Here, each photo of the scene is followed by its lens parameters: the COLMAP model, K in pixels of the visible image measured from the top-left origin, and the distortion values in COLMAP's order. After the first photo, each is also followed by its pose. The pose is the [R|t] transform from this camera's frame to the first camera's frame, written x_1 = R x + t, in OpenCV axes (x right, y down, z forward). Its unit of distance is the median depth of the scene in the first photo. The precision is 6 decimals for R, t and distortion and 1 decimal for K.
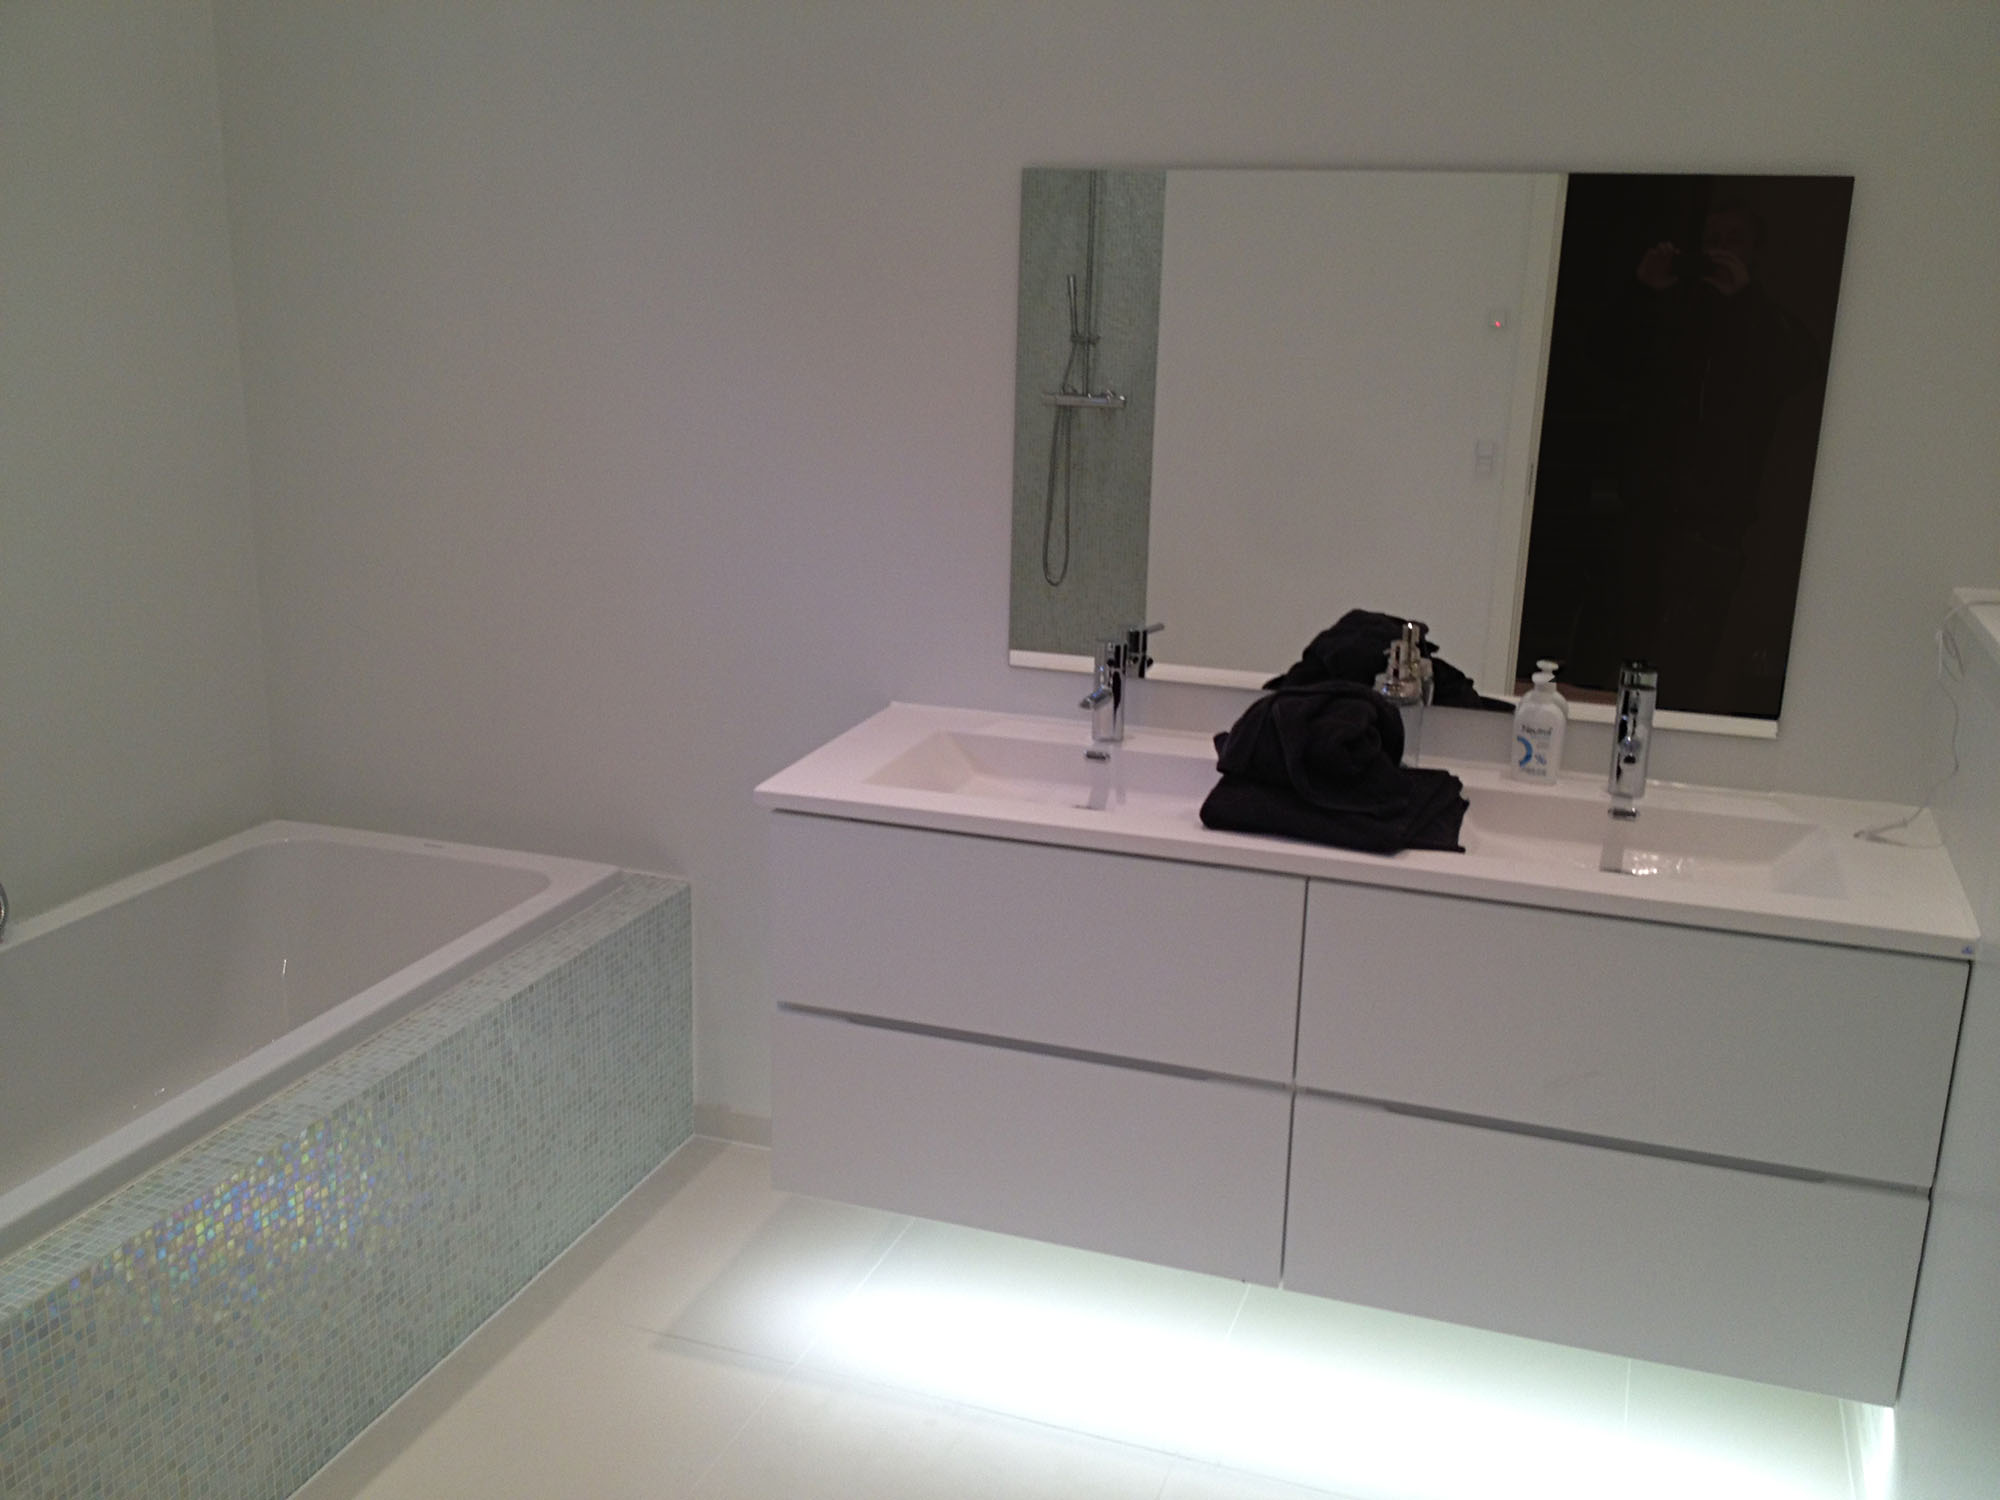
lens RADIAL K [[1886.8, 0, 934.7], [0, 1886.8, 757.4], [0, 0, 1]] dist [0.093109, -0.209600]
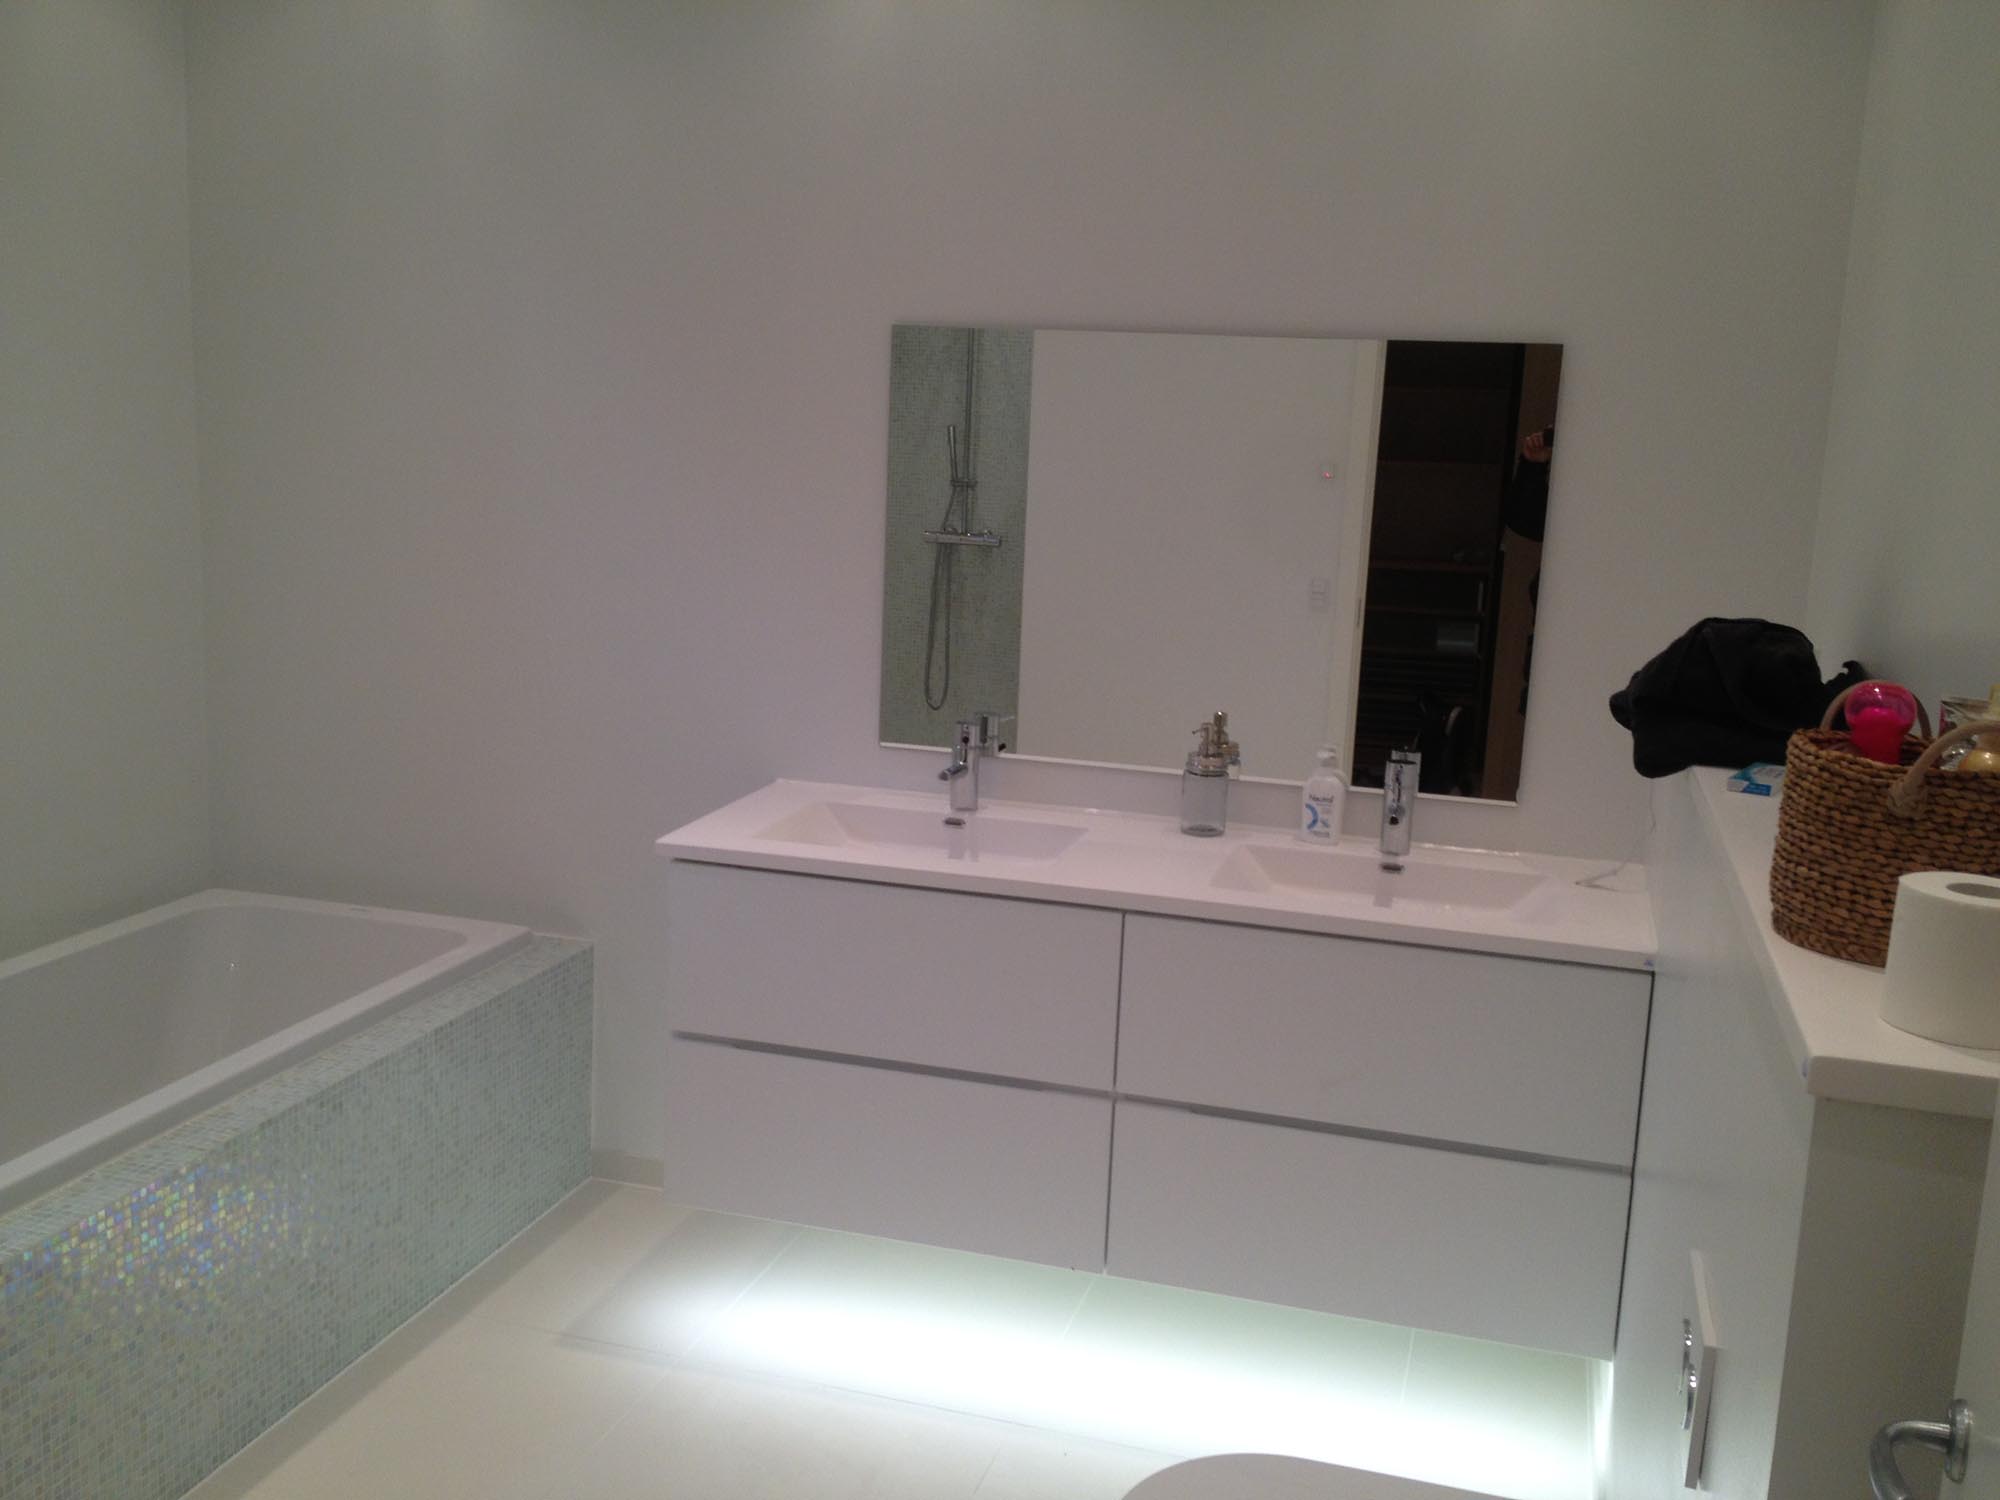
lens RADIAL K [[1886.8, 0, 934.7], [0, 1886.8, 757.4], [0, 0, 1]] dist [0.093109, -0.209600]
pose [[0.998303, 0.011271, 0.057133, 0.008132], [-0.006822, 0.996970, -0.077482, 0.052470], [-0.057833, 0.076960, 0.995355, -0.161718]]
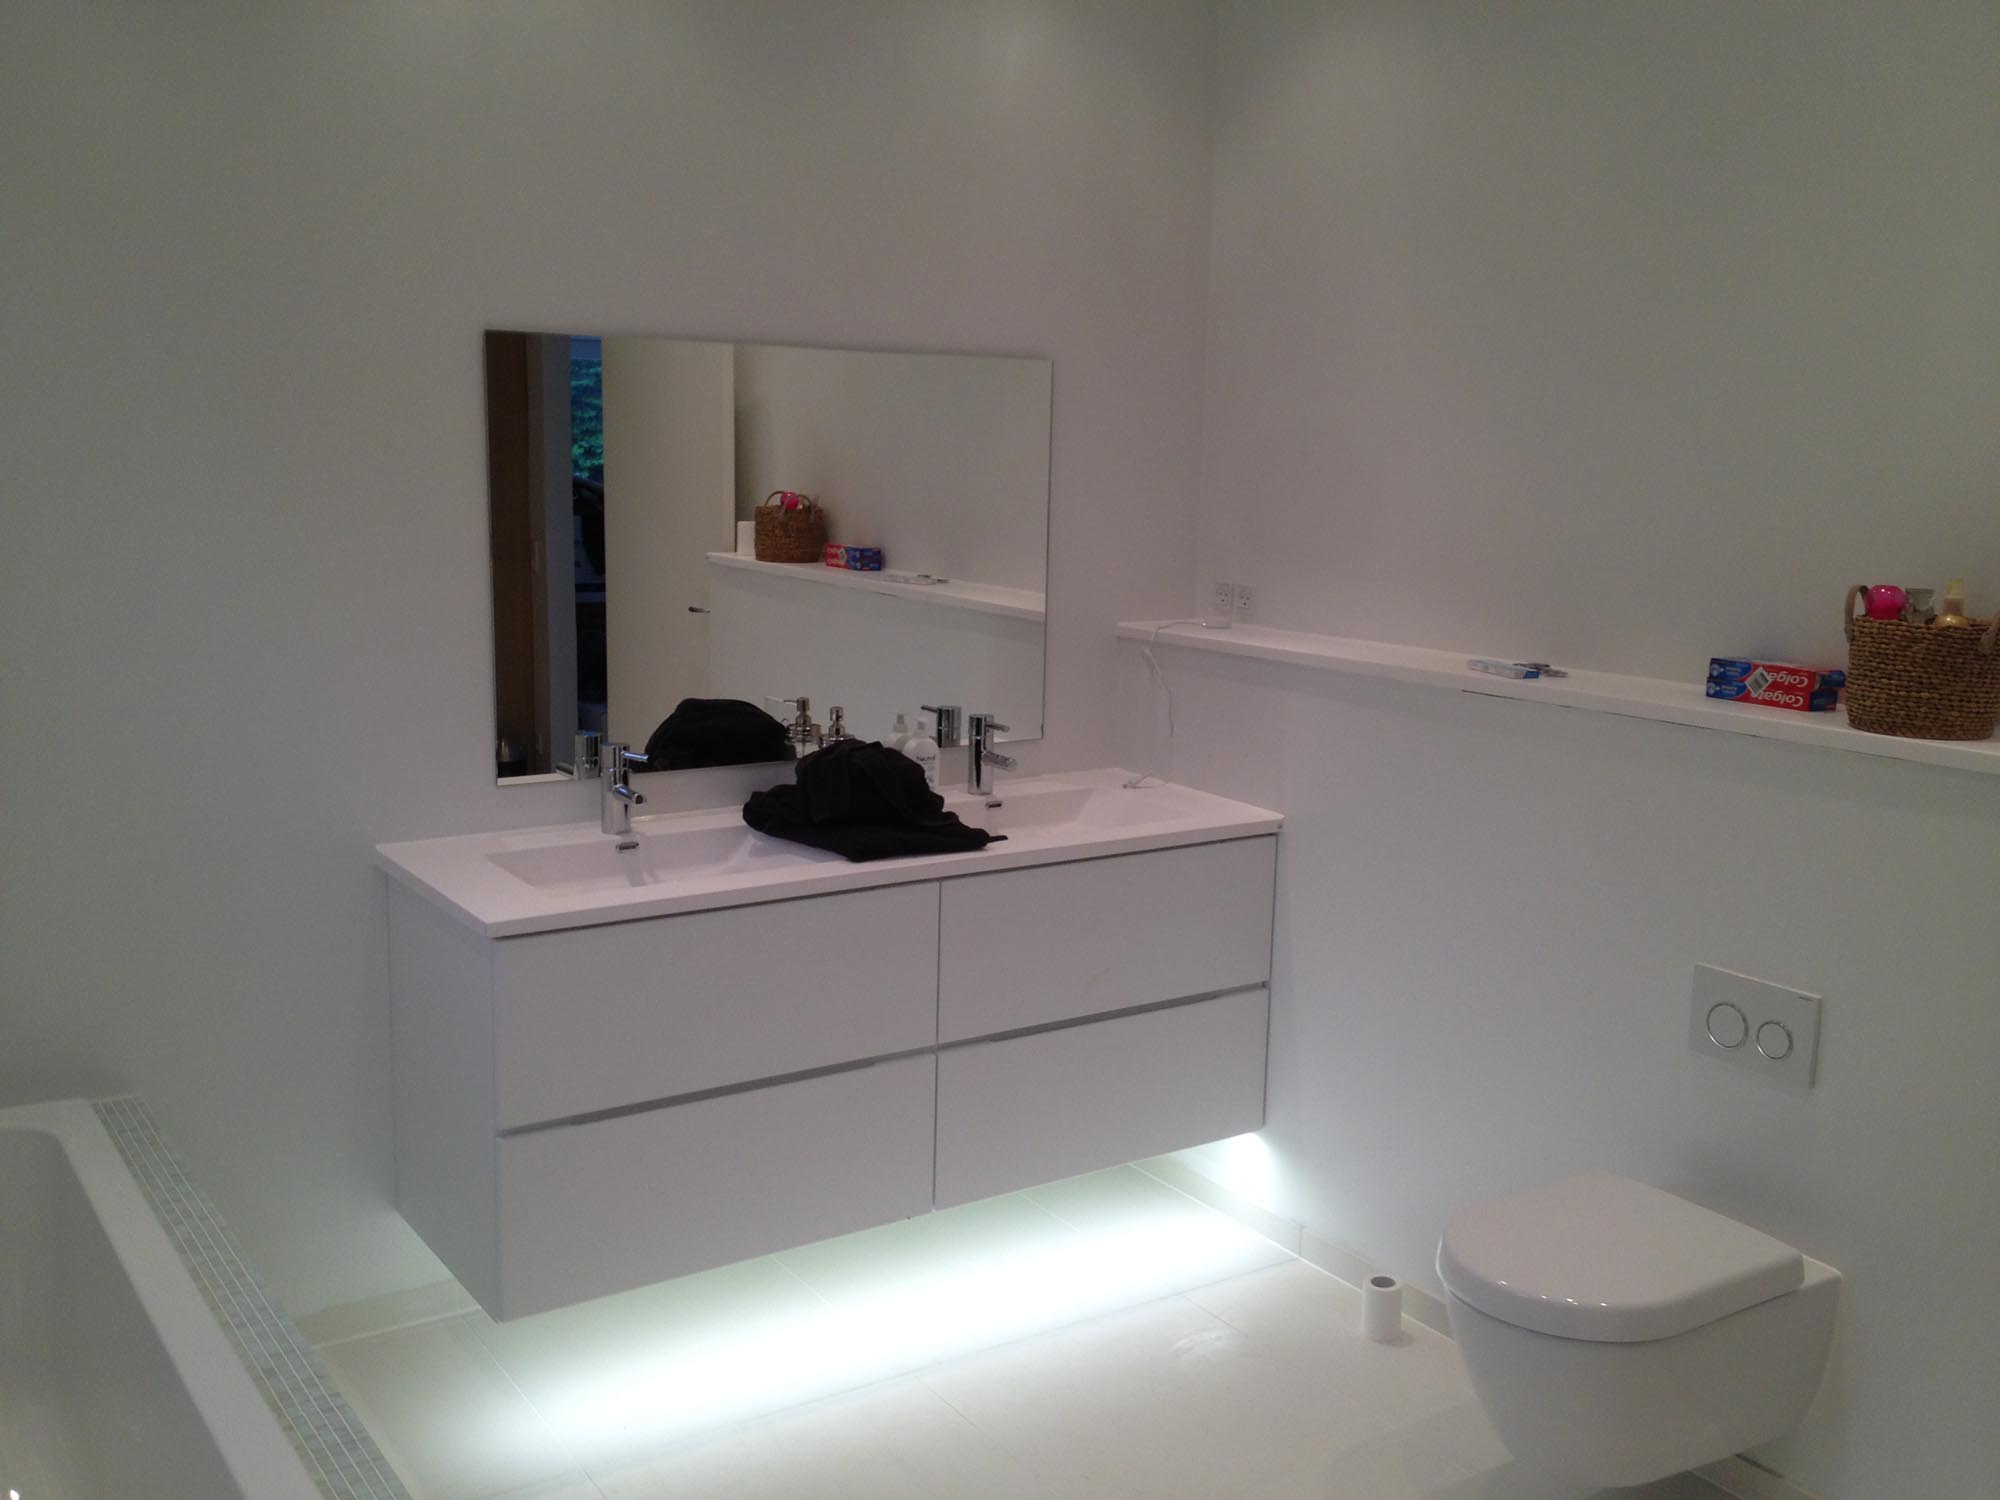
lens RADIAL K [[1886.8, 0, 934.7], [0, 1886.8, 757.4], [0, 0, 1]] dist [0.093109, -0.209600]
pose [[0.587013, -0.141232, 0.797163, -0.737637], [0.198936, 0.979639, 0.027069, -0.049127], [-0.784755, 0.142695, 0.603157, 0.178490]]
